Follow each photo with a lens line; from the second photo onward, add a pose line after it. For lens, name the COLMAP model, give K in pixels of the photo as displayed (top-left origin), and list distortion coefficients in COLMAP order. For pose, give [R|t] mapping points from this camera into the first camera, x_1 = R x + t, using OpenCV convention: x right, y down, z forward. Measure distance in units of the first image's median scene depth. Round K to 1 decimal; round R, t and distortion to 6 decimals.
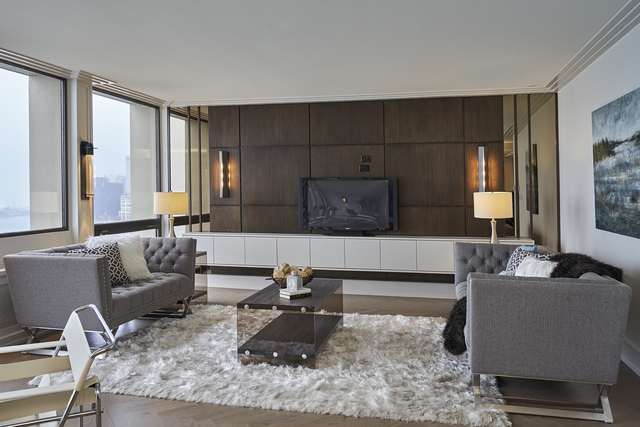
lens RADIAL K [[536.0, 0, 281.0], [0, 536.0, 196.9], [0, 0, 1]] dist [0.010438, -0.012615]
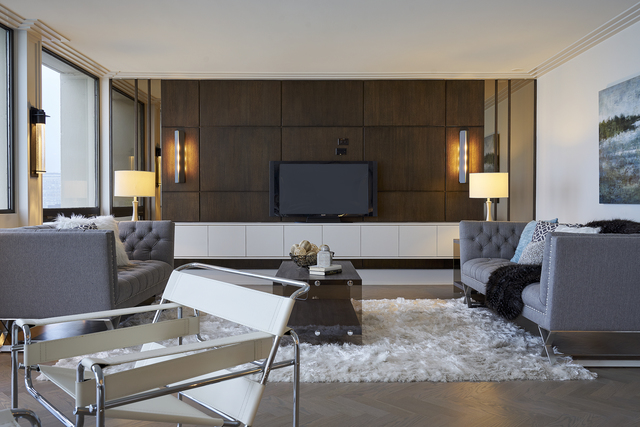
lens RADIAL K [[573.6, 0, 279.0], [0, 573.6, 221.6], [0, 0, 1]] dist [-0.001705, 0.004255]
pose [[0.974194, 0.001826, 0.225705, -0.201026], [-0.006984, 0.999732, 0.022055, 0.053977], [-0.225604, -0.023062, 0.973946, 0.038025]]
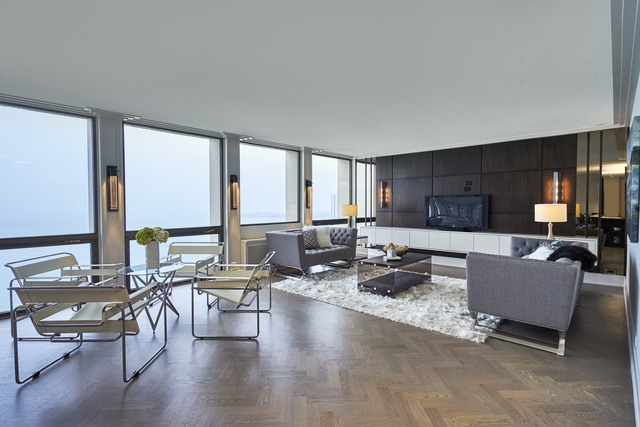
lens RADIAL K [[305.5, 0, 292.8], [0, 305.5, 221.2], [0, 0, 1]] dist [0.017032, 0.000007]
pose [[0.865675, 0.025038, -0.499980, 0.185158], [-0.002070, 0.998919, 0.046439, -0.000020], [0.500602, -0.039166, 0.864791, -0.062559]]
